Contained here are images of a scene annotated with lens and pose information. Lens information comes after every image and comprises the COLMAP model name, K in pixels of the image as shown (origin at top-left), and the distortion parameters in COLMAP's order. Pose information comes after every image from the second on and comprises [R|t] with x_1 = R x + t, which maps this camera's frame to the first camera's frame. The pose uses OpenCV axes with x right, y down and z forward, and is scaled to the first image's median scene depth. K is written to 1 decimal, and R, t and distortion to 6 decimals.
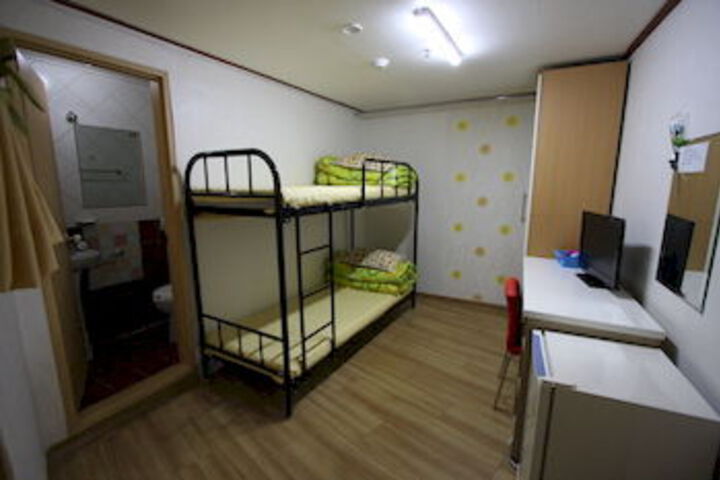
lens RADIAL K [[336.1, 0, 362.1], [0, 336.1, 242.6], [0, 0, 1]] dist [-0.008487, 0.000488]
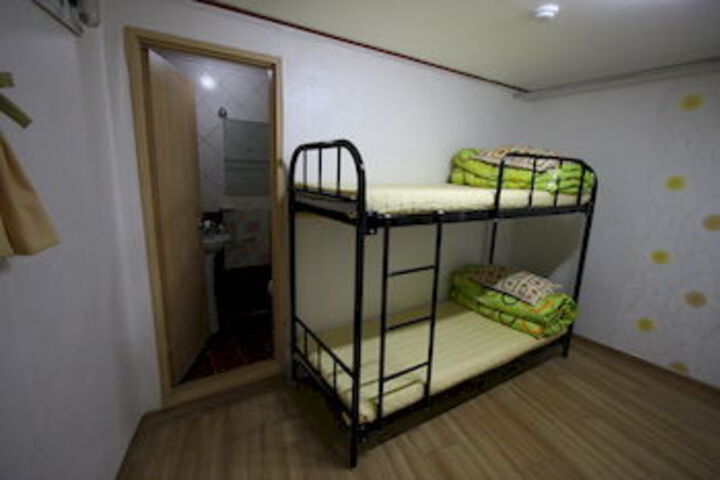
lens RADIAL K [[336.1, 0, 362.1], [0, 336.1, 242.6], [0, 0, 1]] dist [-0.008487, 0.000488]
pose [[0.886709, 0.126338, -0.444731, 0.086760], [-0.116654, 0.991953, 0.049204, -0.061327], [0.447369, 0.008250, 0.894311, 0.232191]]
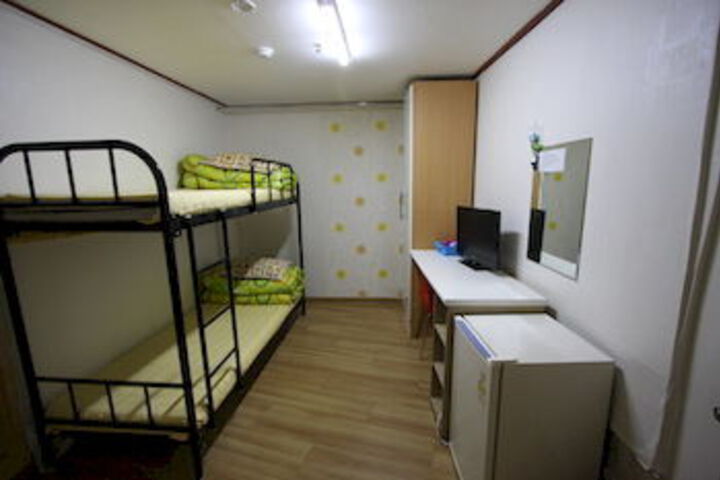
lens RADIAL K [[334.4, 0, 362.1], [0, 334.4, 243.2], [0, 0, 1]] dist [-0.003036, -0.000177]
pose [[0.903447, -0.087042, 0.419770, -0.131167], [0.089096, 0.995914, 0.014751, -0.013296], [-0.419339, 0.024073, 0.907511, 0.087306]]
